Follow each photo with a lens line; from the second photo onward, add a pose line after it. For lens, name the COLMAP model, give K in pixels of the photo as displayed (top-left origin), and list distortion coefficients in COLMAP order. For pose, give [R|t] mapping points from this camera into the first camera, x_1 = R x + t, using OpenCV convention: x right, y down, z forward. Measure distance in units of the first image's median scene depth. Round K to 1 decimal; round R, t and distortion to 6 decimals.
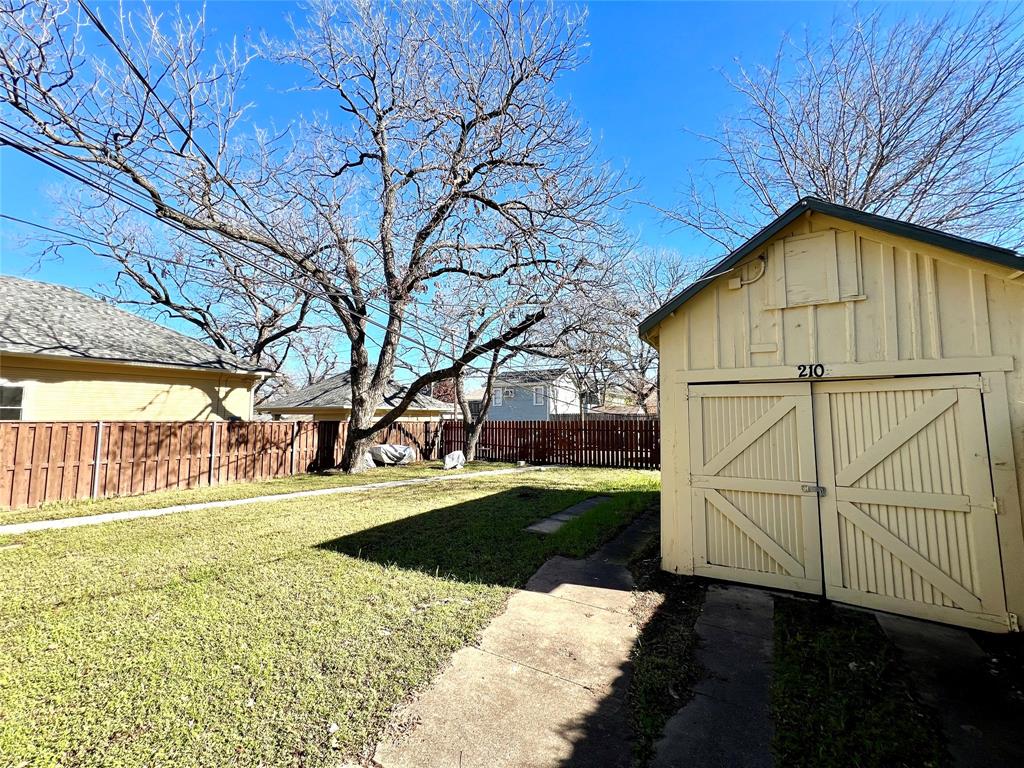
lens RADIAL K [[409.9, 0, 509.8], [0, 409.9, 383.0], [0, 0, 1]] dist [-0.001461, 0.000164]
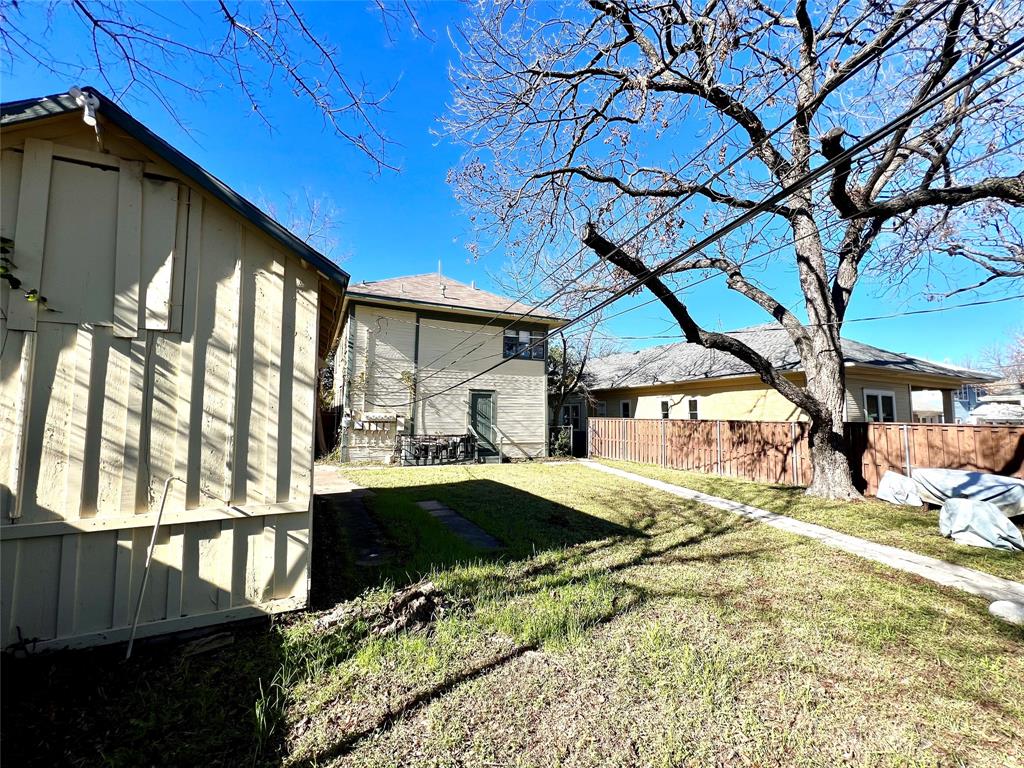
lens RADIAL K [[409.9, 0, 509.8], [0, 409.9, 383.0], [0, 0, 1]] dist [-0.001461, 0.000164]
pose [[-0.519229, -0.074380, -0.851392, 0.514933], [0.062226, 0.990271, -0.124463, 0.082282], [0.852367, -0.117604, -0.509549, 0.944182]]
